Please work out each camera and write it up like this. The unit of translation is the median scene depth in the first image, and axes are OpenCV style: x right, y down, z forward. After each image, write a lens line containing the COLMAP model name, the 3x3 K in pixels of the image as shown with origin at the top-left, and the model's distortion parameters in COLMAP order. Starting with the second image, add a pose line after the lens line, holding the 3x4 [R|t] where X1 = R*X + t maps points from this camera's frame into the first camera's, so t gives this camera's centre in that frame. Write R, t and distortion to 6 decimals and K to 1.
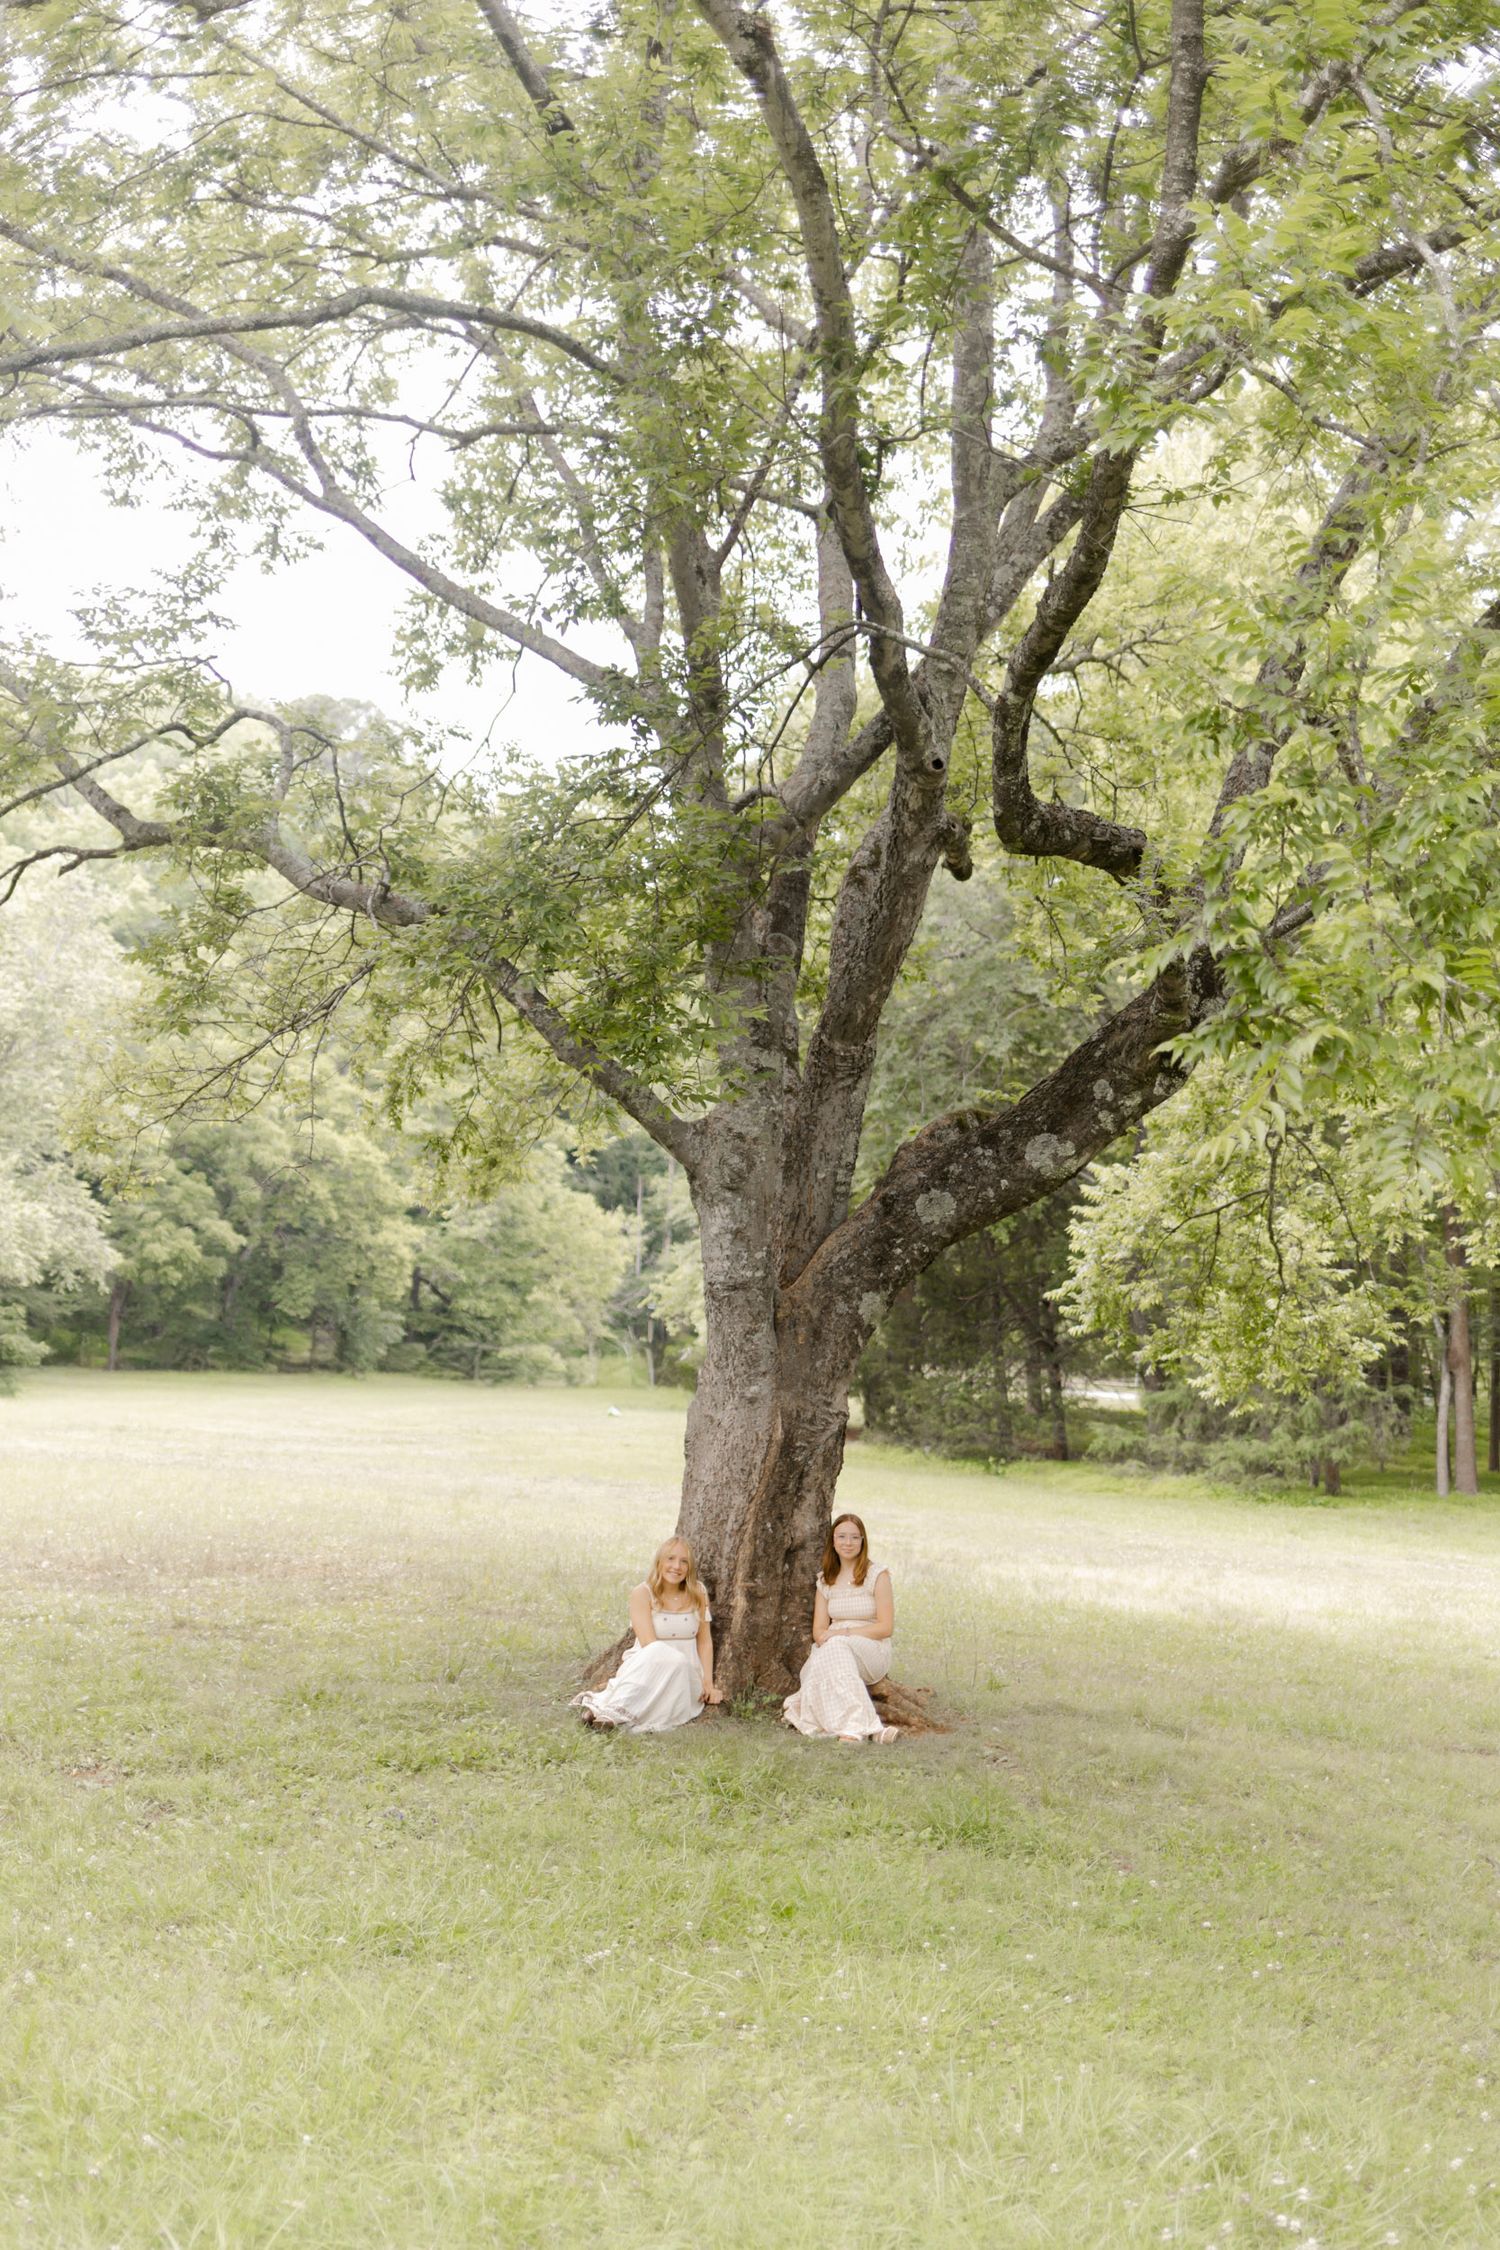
lens RADIAL K [[2174.0, 0, 772.7], [0, 2174.0, 1130.2], [0, 0, 1]] dist [0.109575, -0.128561]
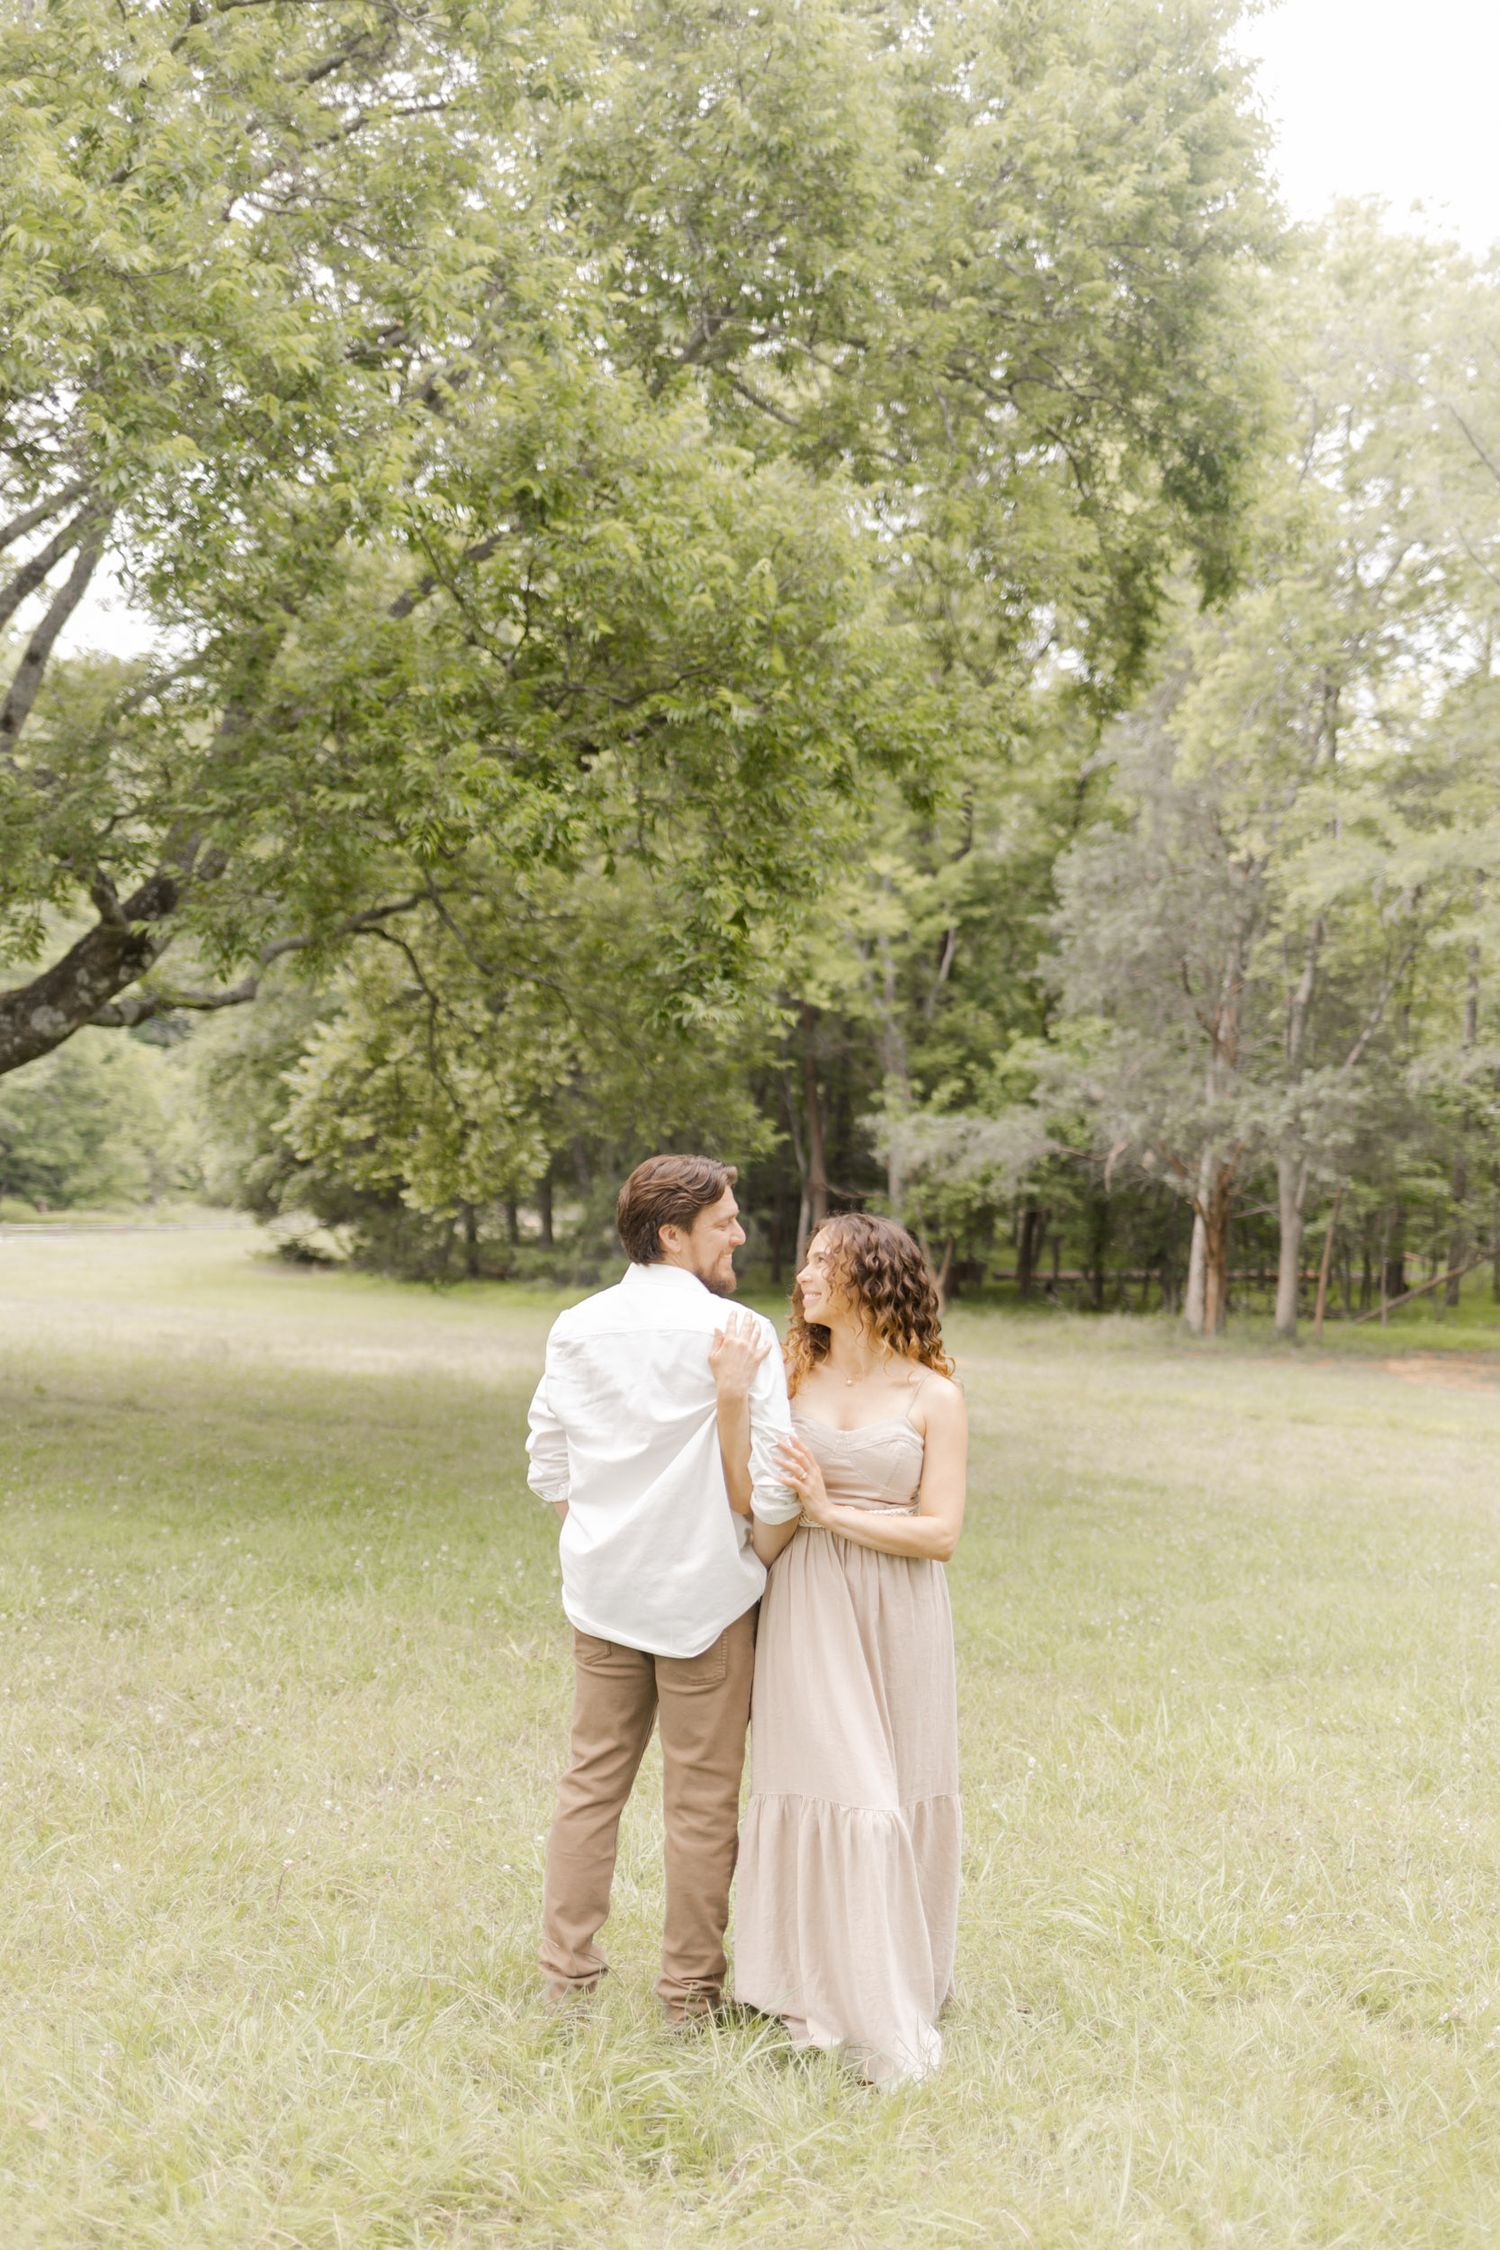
lens RADIAL K [[2131.4, 0, 751.7], [0, 2131.4, 1129.0], [0, 0, 1]] dist [0.121317, -0.114803]
pose [[0.988733, -0.003631, 0.149644, 0.214779], [-0.006408, 0.997762, 0.066551, -0.008967], [-0.149551, -0.066760, 0.986498, -0.278379]]
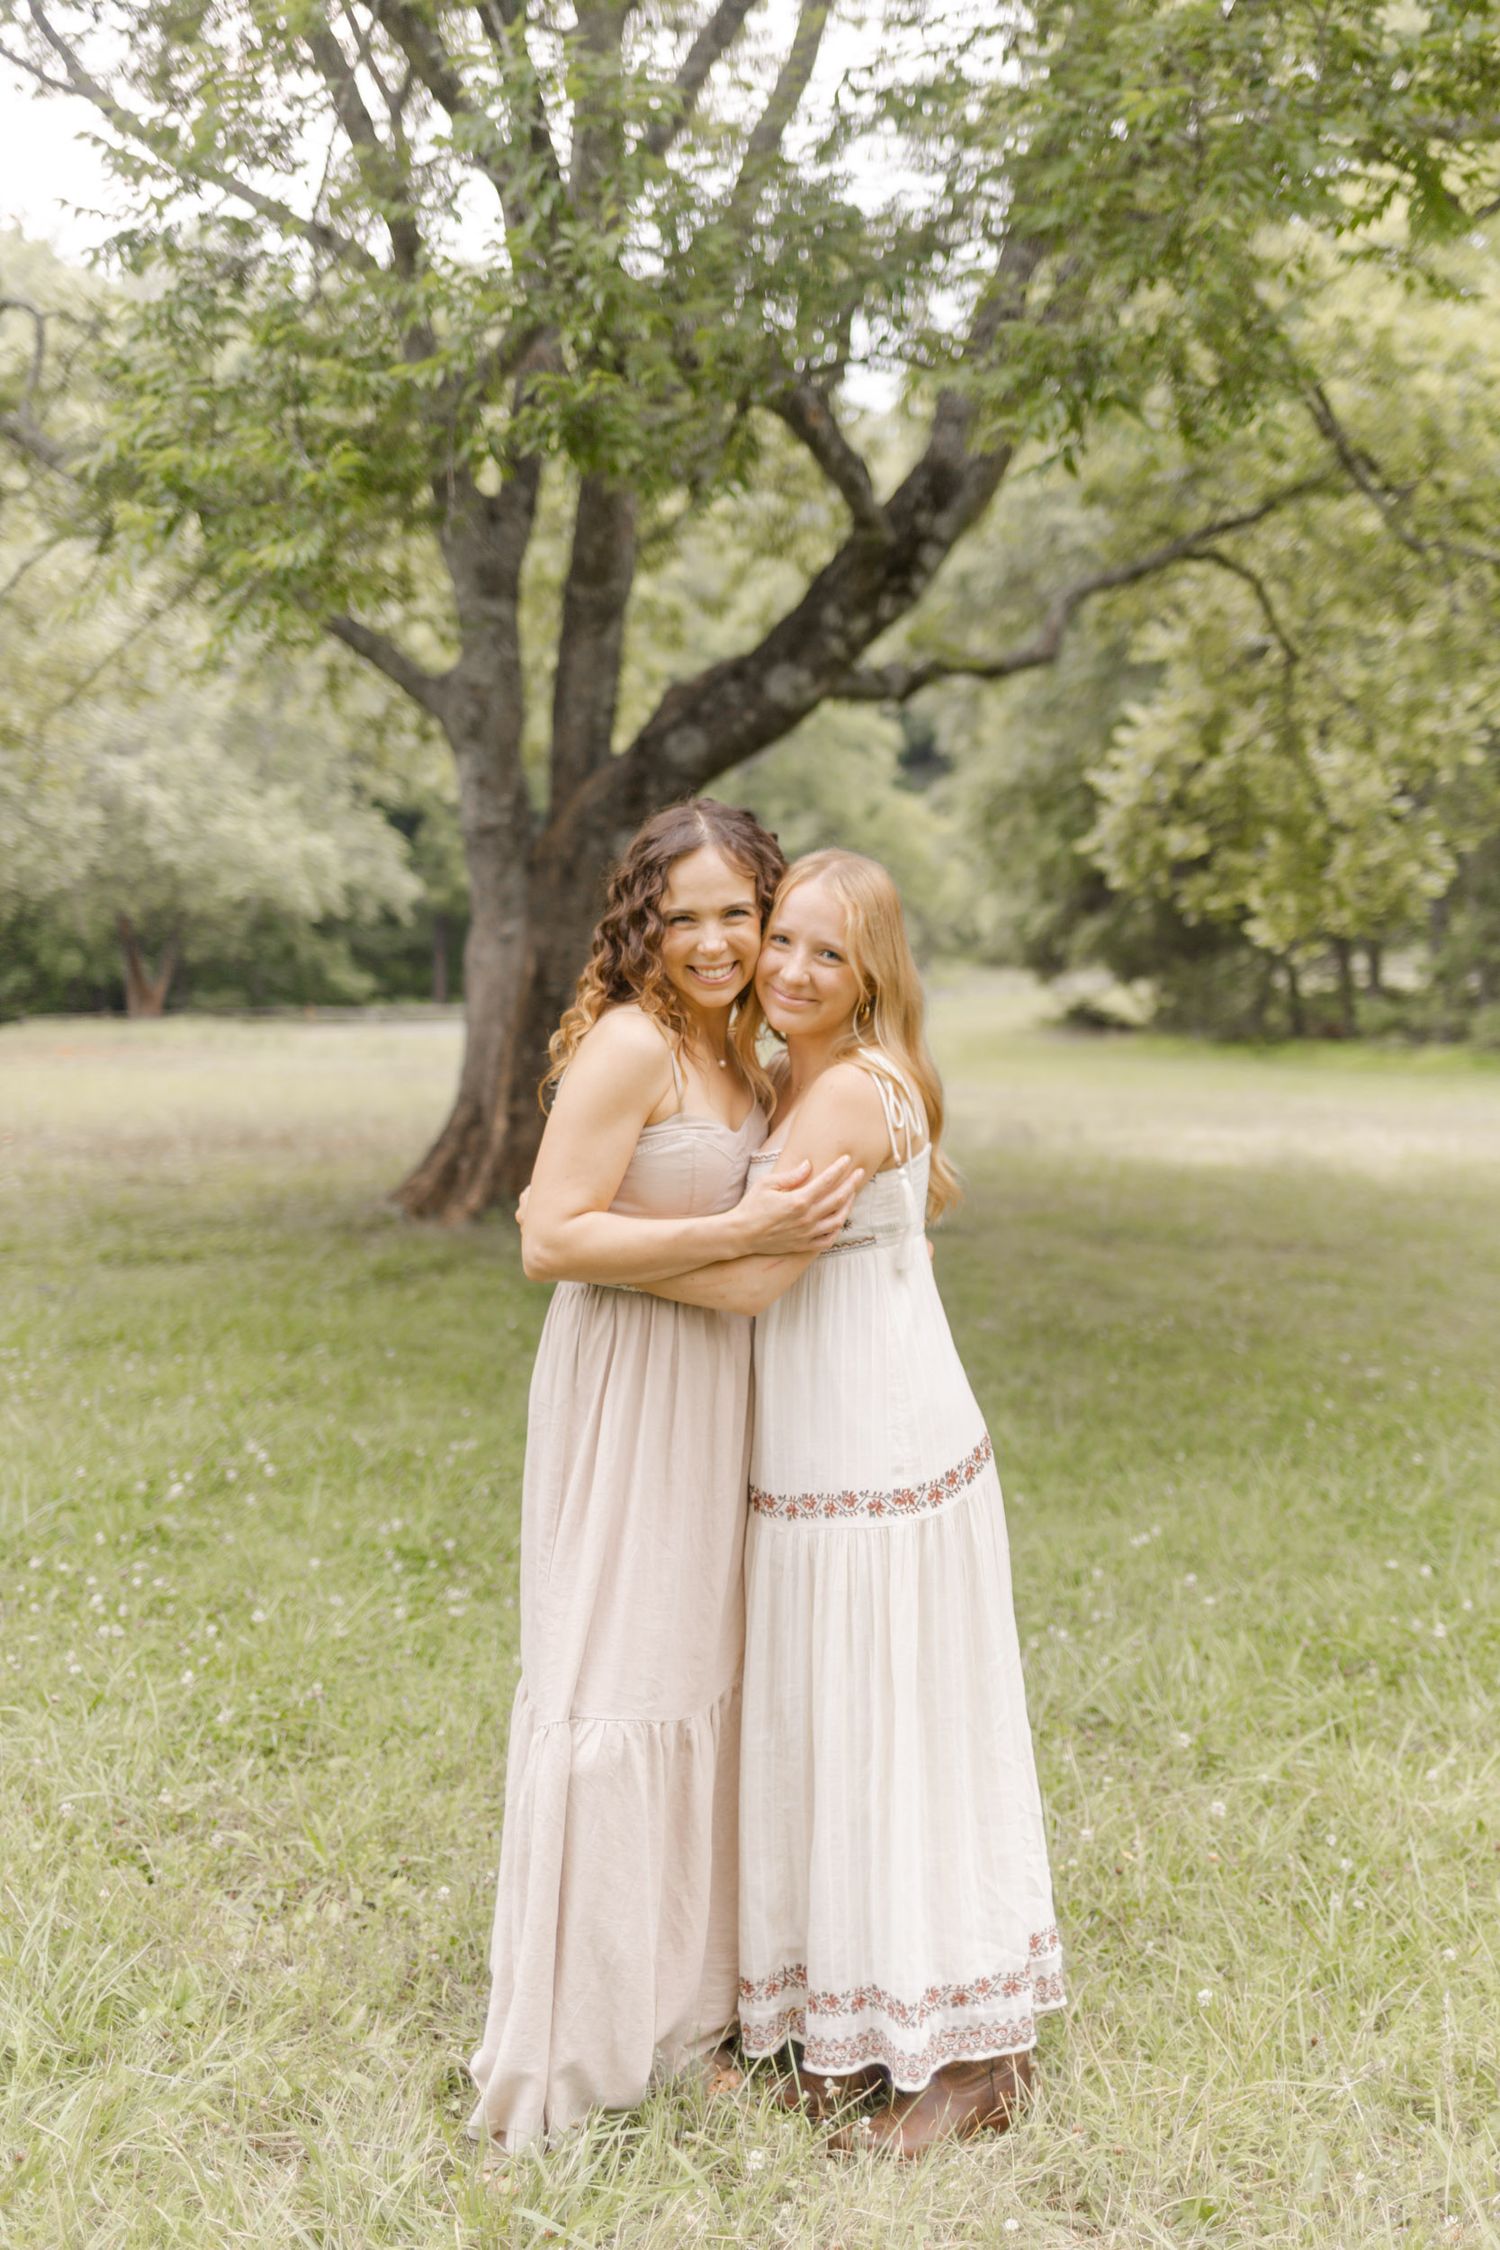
lens RADIAL K [[2331.4, 0, 822.2], [0, 2331.4, 1066.8], [0, 0, 1]] dist [0.098195, -0.003501]
pose [[0.985291, -0.043780, -0.165184, 0.180906], [0.066750, 0.988433, 0.136178, 0.022926], [0.157312, -0.145201, 0.976816, -0.051224]]
